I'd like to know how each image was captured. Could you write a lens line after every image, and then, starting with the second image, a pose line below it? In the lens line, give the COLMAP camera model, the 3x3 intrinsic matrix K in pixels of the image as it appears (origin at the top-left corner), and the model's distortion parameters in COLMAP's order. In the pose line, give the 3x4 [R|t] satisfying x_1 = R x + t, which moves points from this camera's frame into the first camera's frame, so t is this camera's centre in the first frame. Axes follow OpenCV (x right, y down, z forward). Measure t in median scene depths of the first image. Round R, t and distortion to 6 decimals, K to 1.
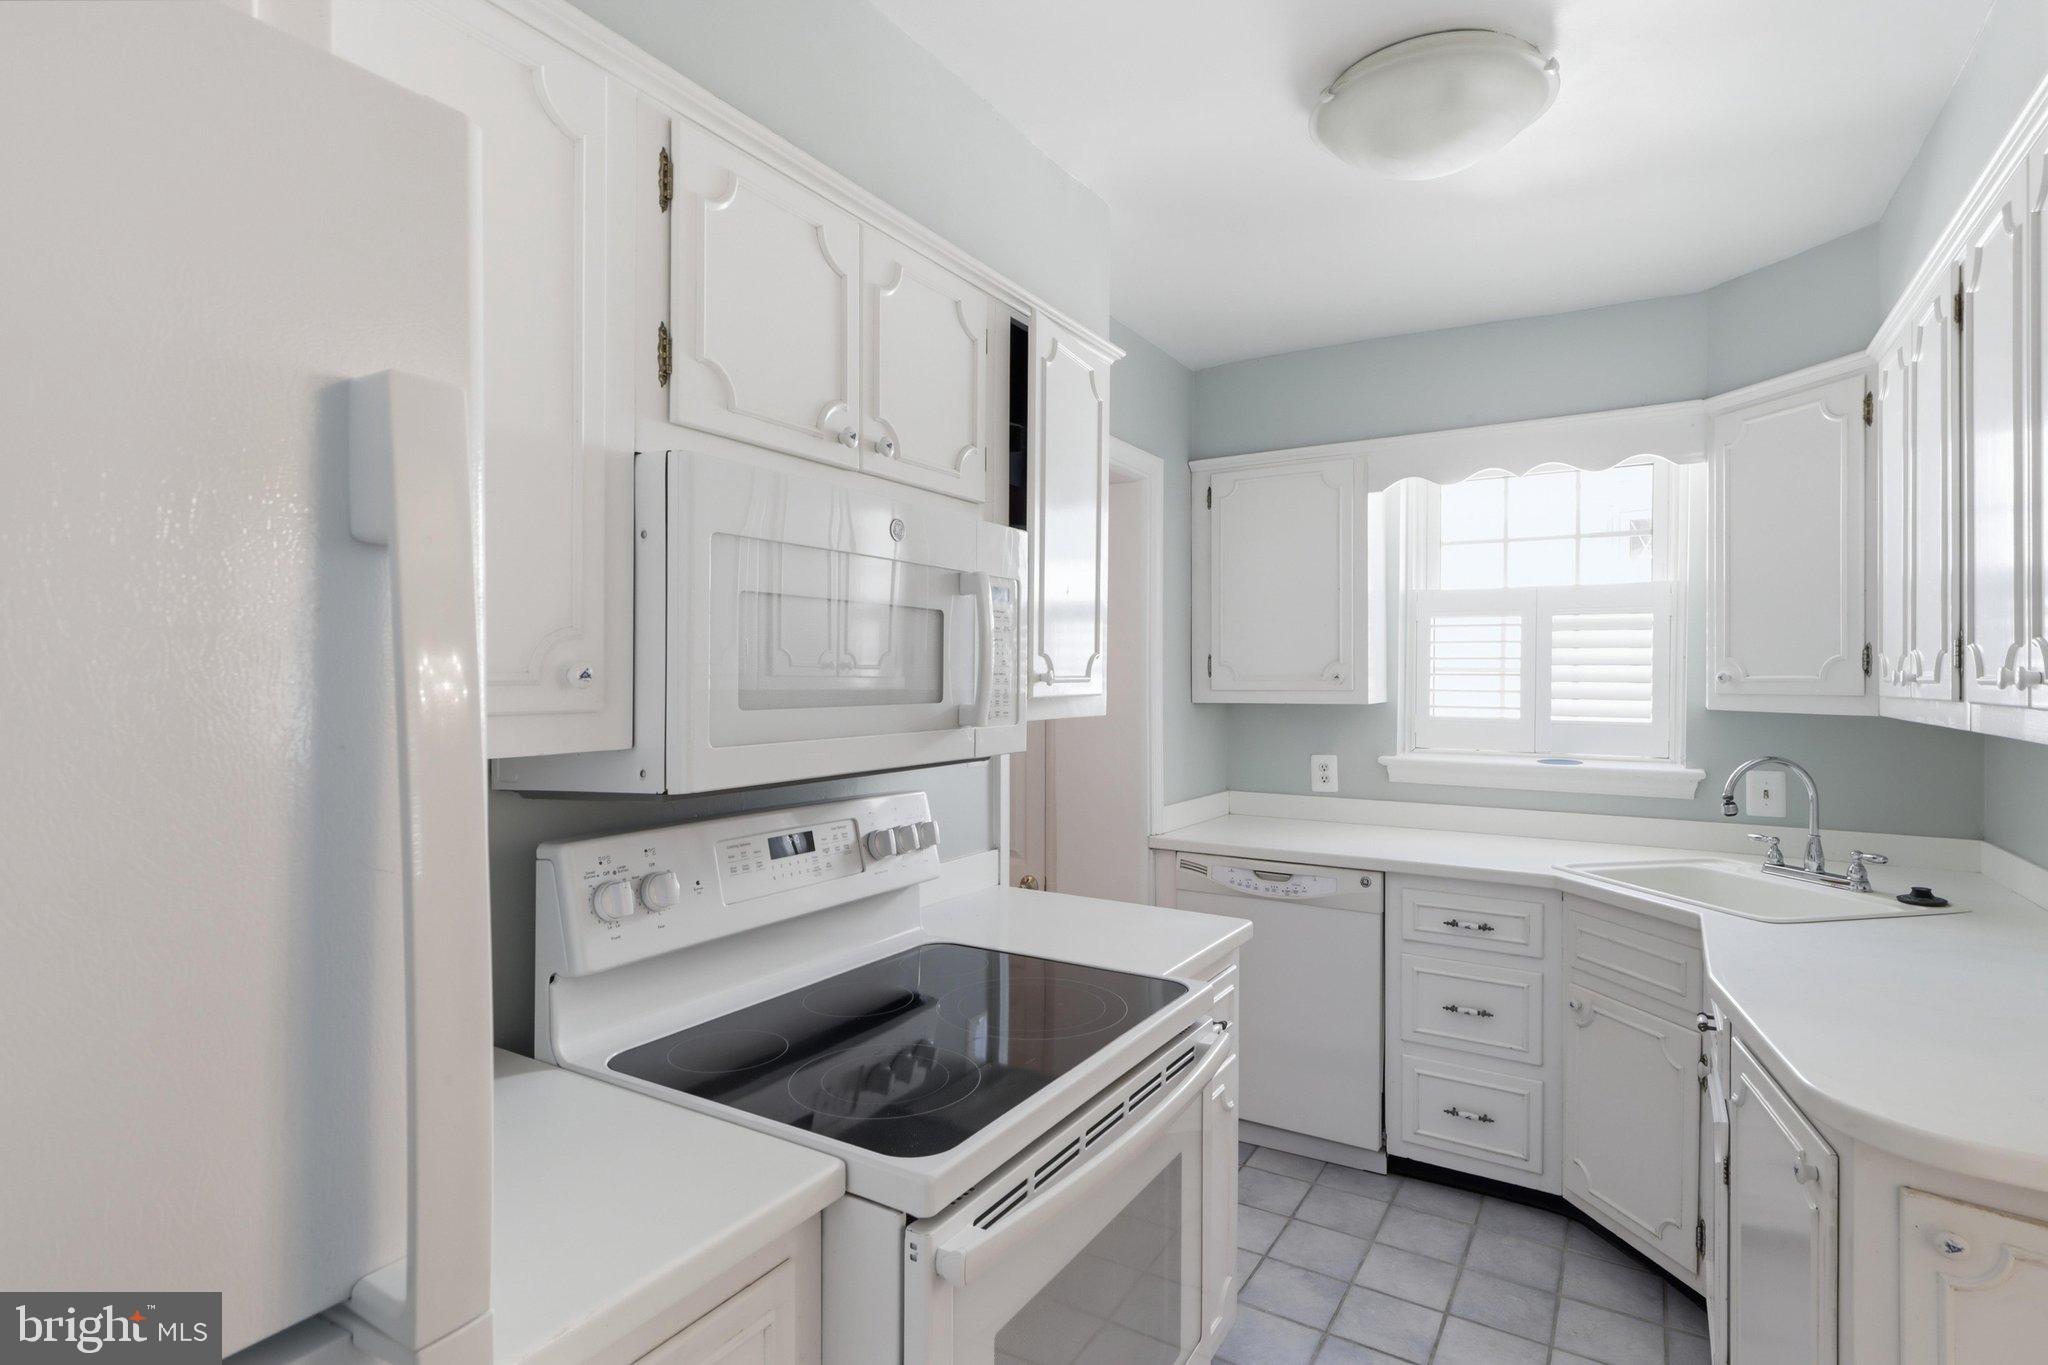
lens RADIAL K [[1020.4, 0, 1023.0], [0, 1020.4, 678.4], [0, 0, 1]] dist [0.025326, -0.019771]
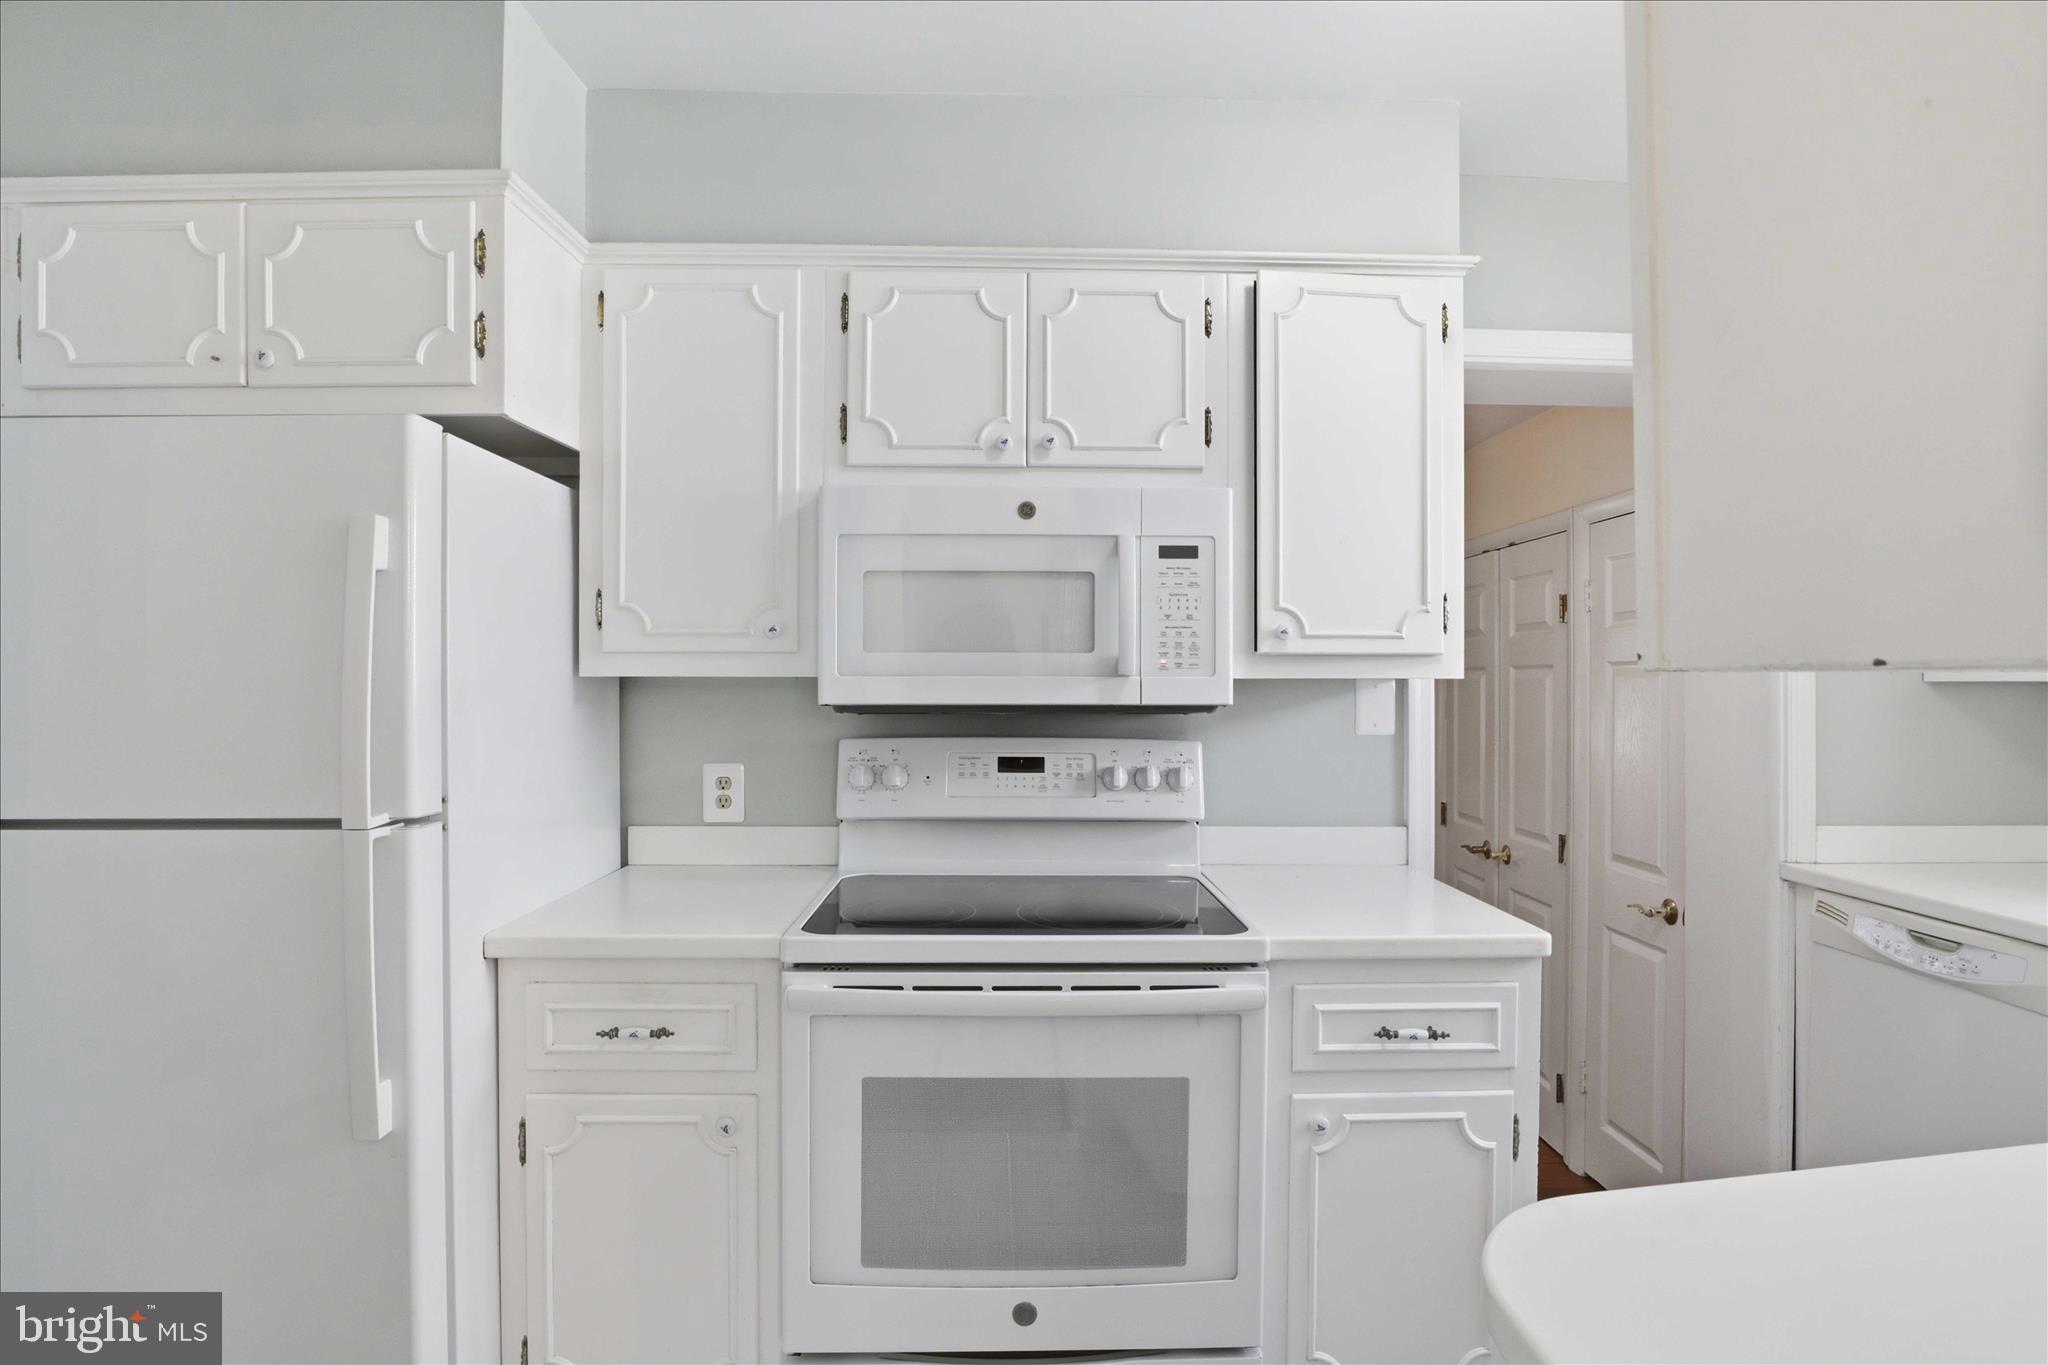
lens RADIAL K [[1038.0, 0, 1016.1], [0, 1038.0, 684.6], [0, 0, 1]] dist [-0.033078, 0.000133]
pose [[0.534416, 0.002207, -0.845219, 0.576244], [-0.004438, 0.999990, -0.000195, 0.040434], [0.845210, 0.003856, 0.534421, 0.201598]]
